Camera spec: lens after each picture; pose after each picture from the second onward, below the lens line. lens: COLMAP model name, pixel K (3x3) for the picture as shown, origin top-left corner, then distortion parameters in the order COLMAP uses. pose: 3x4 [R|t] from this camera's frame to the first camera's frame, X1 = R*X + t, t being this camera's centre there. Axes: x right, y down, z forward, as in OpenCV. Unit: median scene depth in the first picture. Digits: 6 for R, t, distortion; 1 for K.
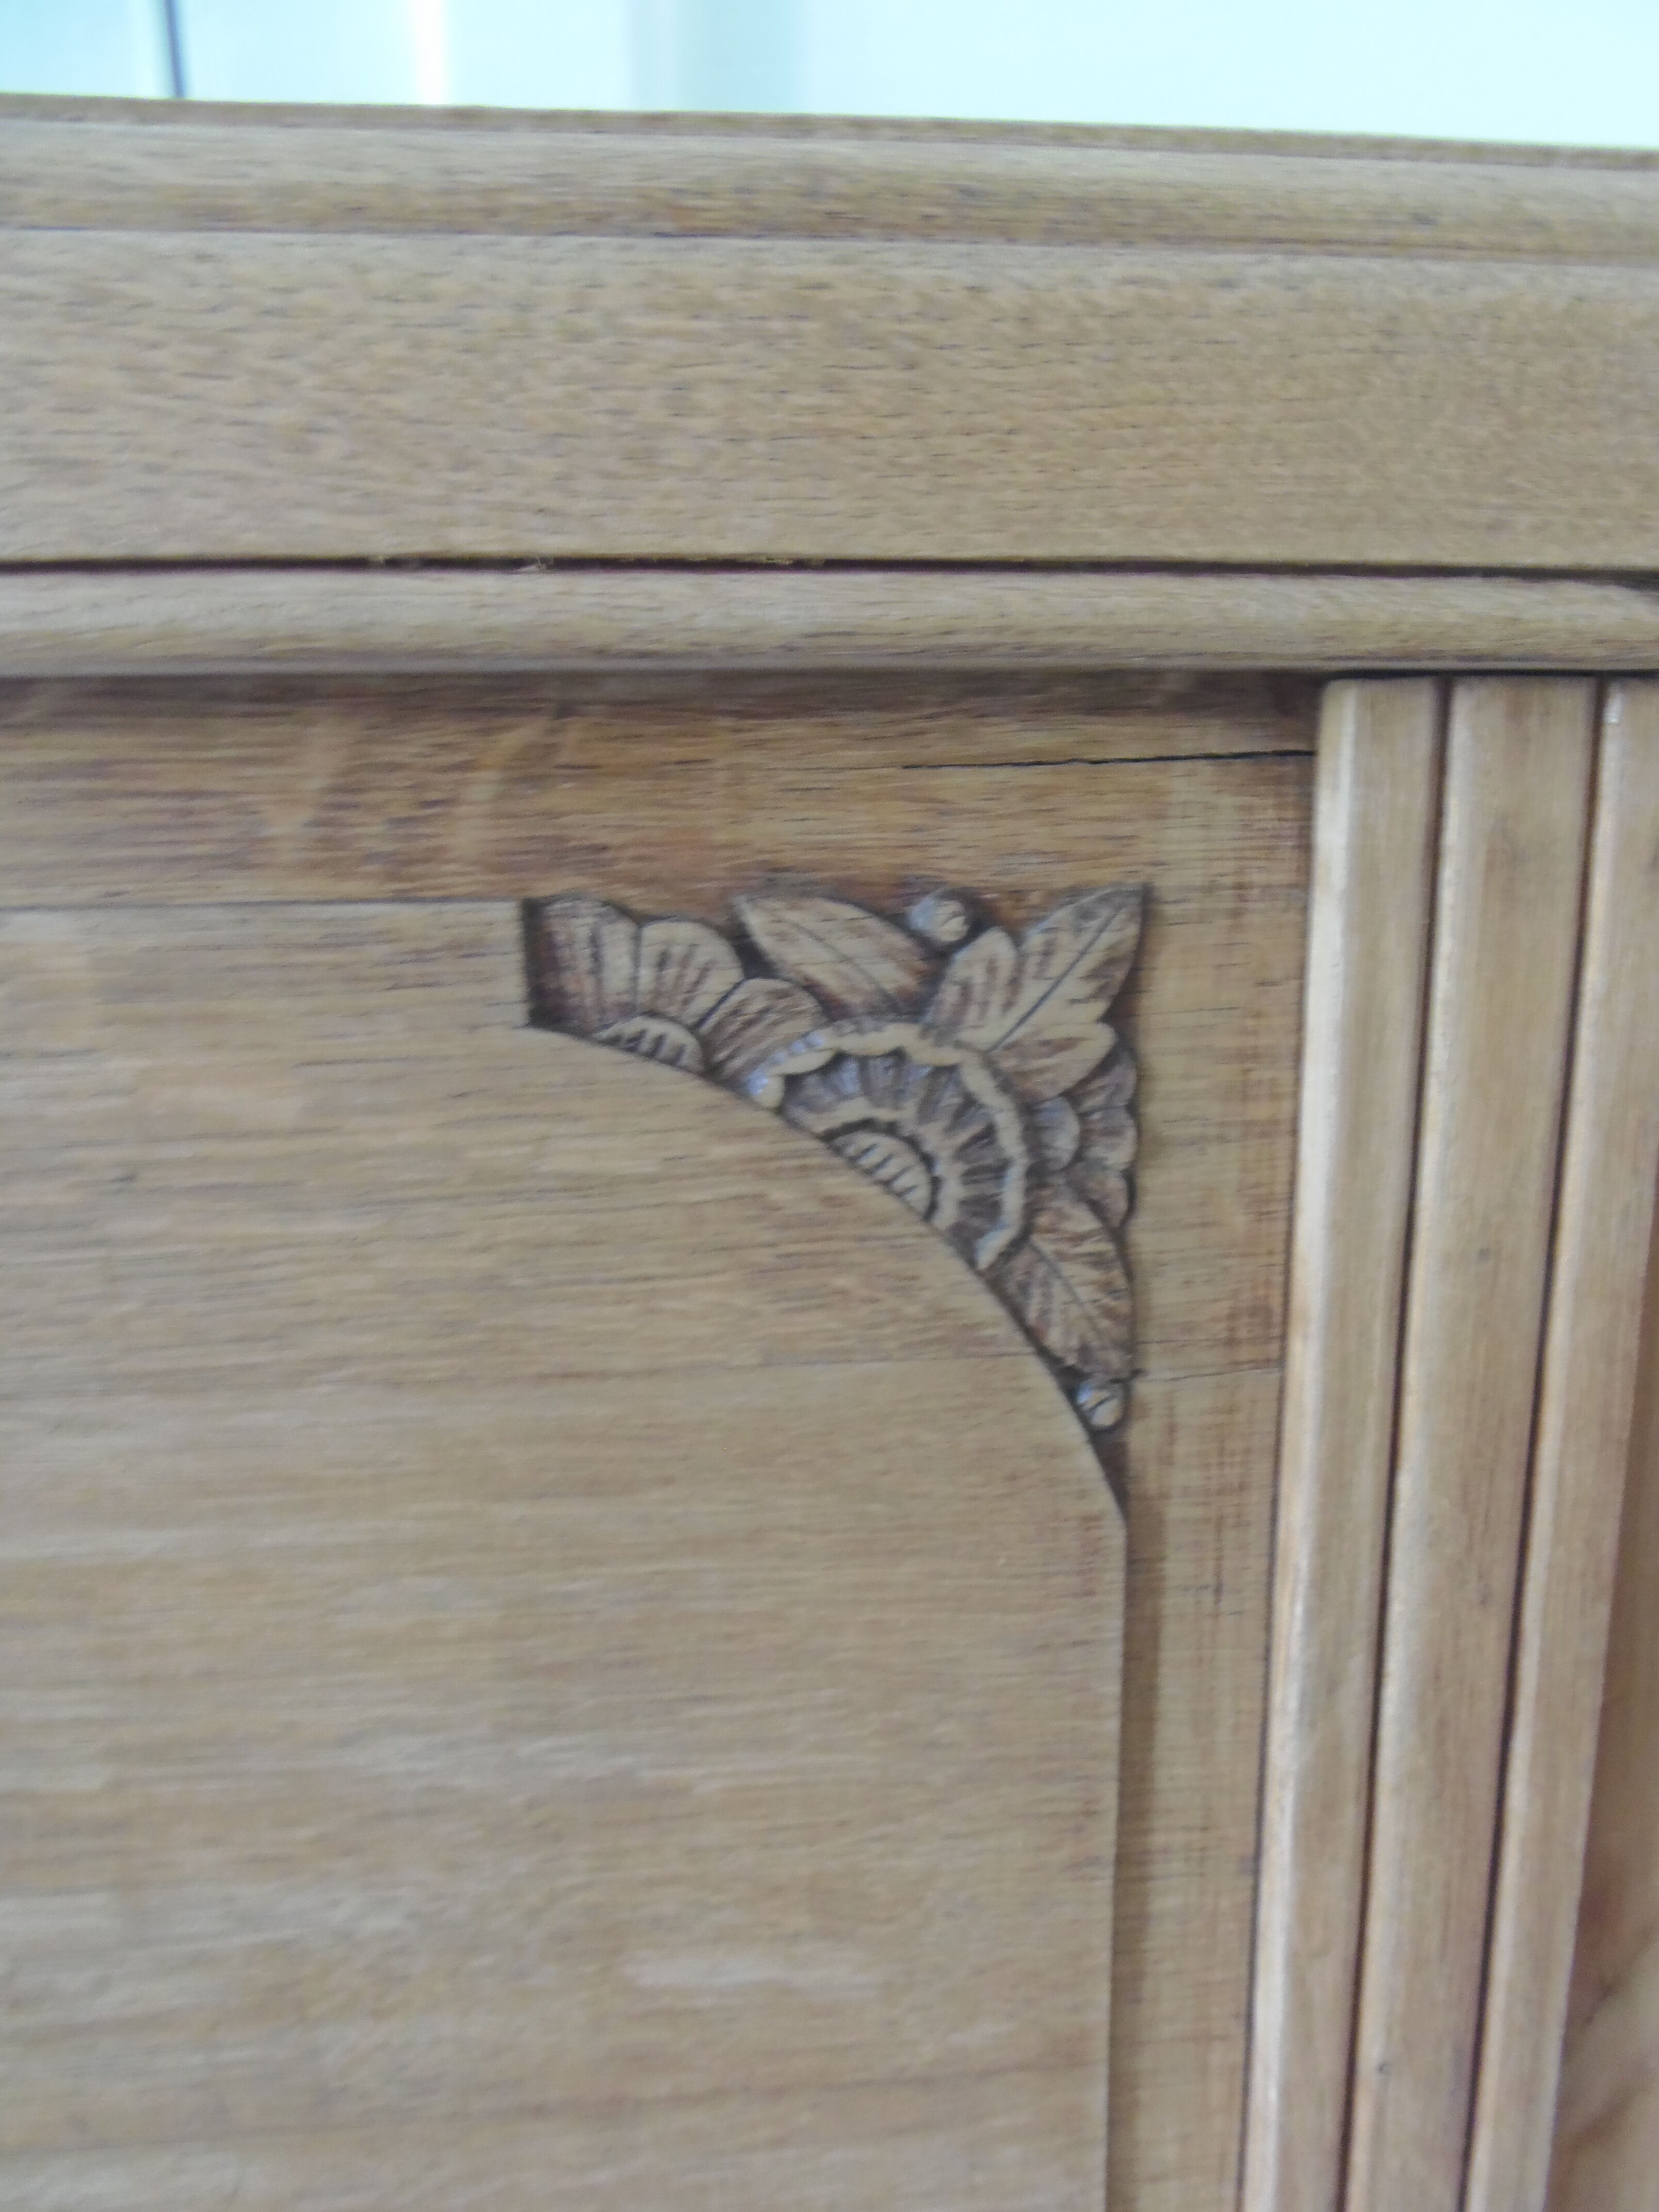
lens RADIAL K [[1556.9, 0, 898.3], [0, 1556.9, 1179.4], [0, 0, 1]] dist [-0.005095, -0.000381]
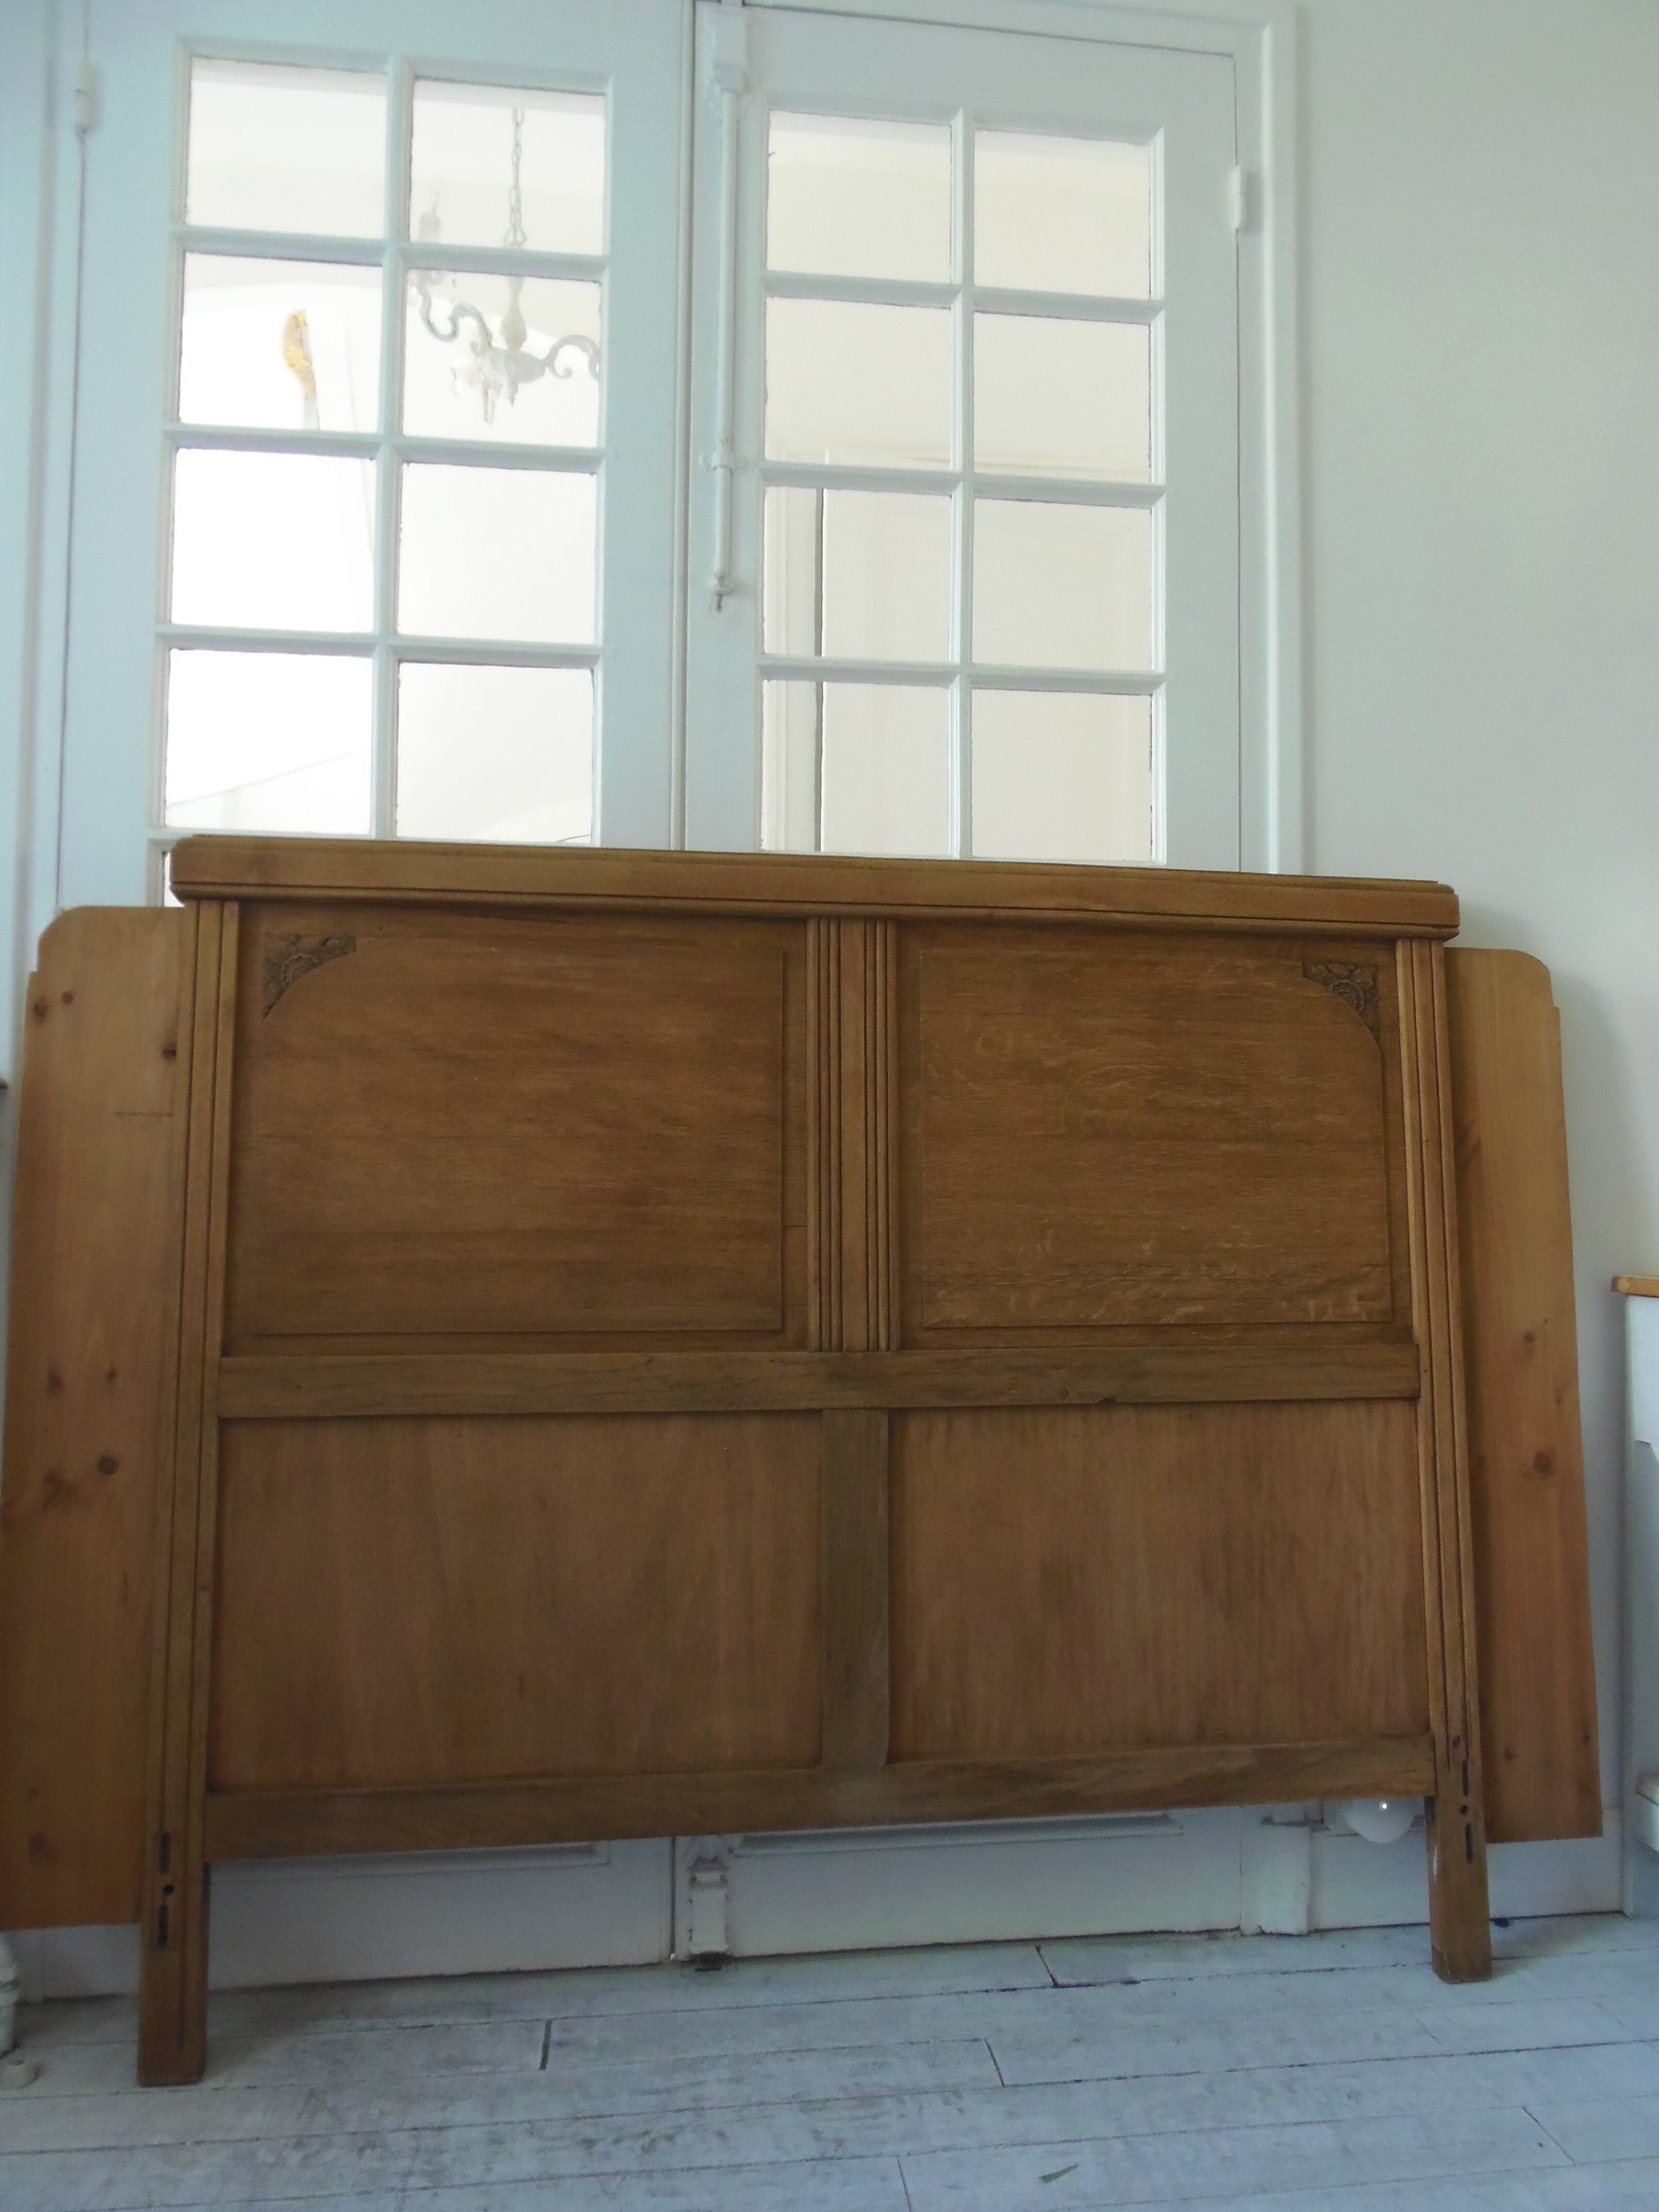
lens RADIAL K [[1564.3, 0, 849.6], [0, 1564.3, 1145.1], [0, 0, 1]] dist [0.002402, -0.009109]
pose [[0.998747, 0.008240, 0.049354, -2.738815], [0.009455, 0.937501, -0.347854, 3.226850], [-0.049136, 0.347885, 0.936249, -5.650321]]
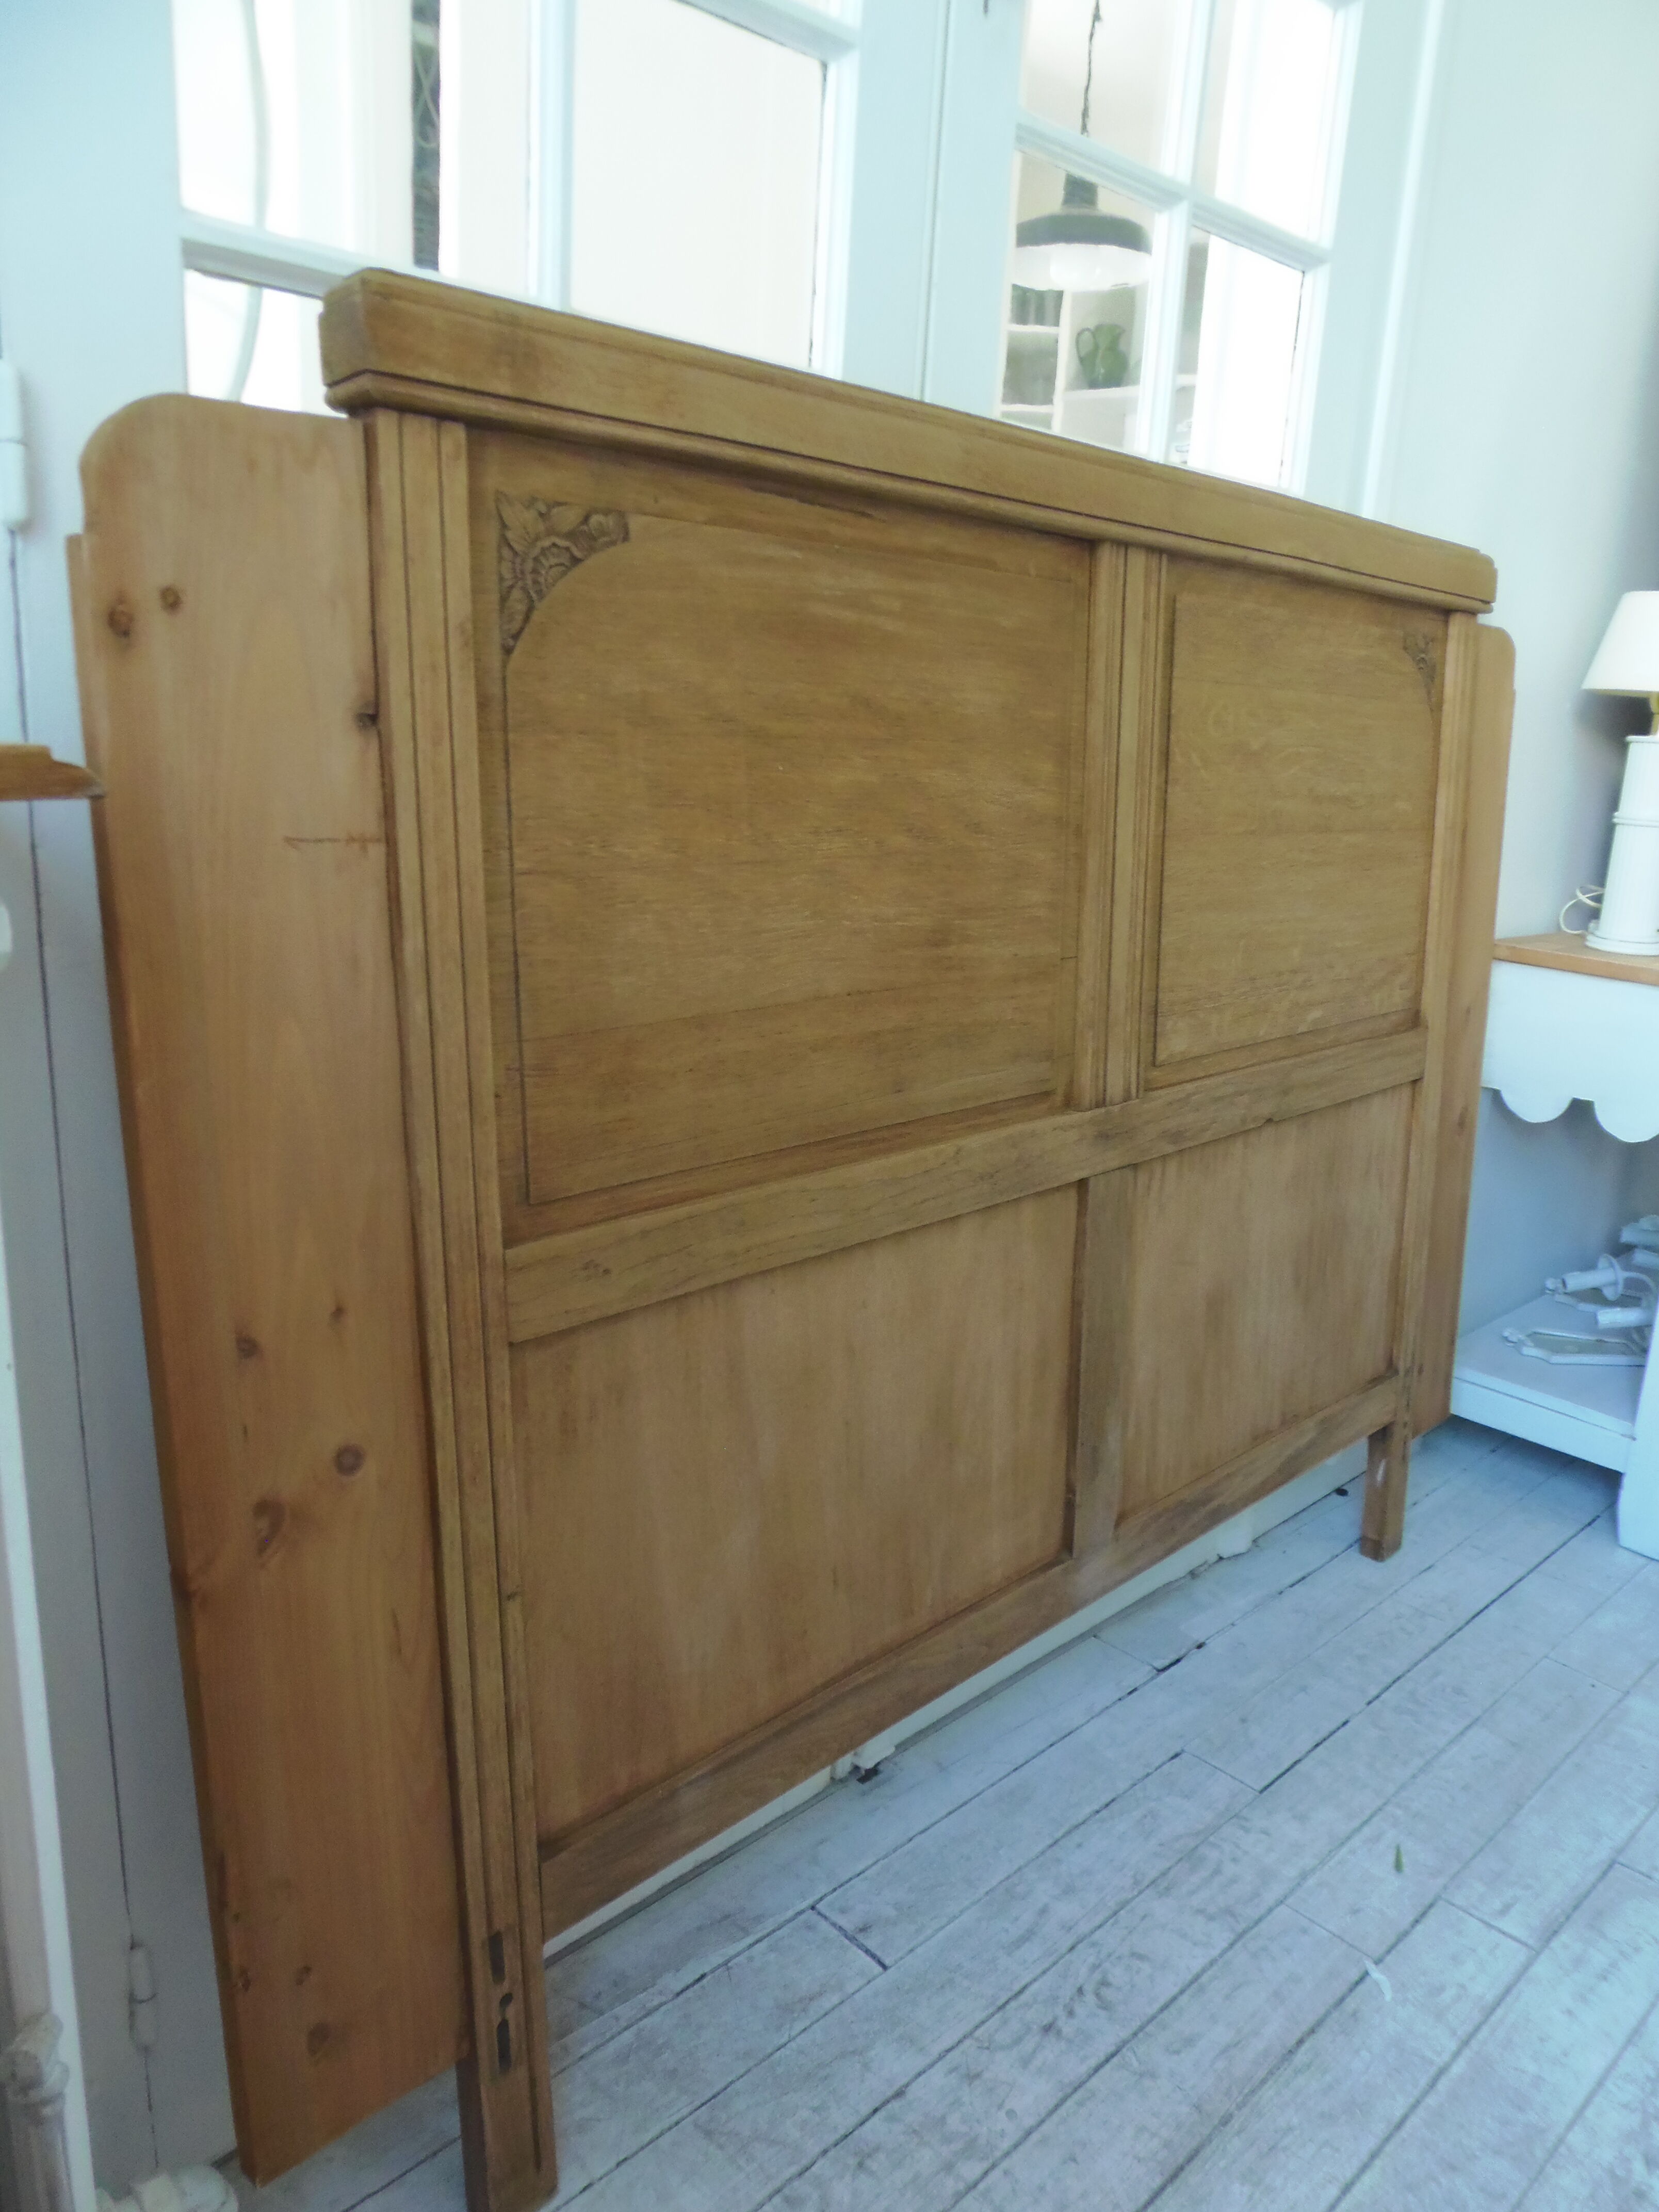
lens RADIAL K [[1588.3, 0, 825.7], [0, 1588.3, 1138.3], [0, 0, 1]] dist [-0.006051, -0.000752]
pose [[0.764293, -0.129351, 0.631763, -6.902611], [0.150098, 0.988452, 0.020795, 1.521161], [-0.627158, 0.078933, 0.774882, -2.740275]]
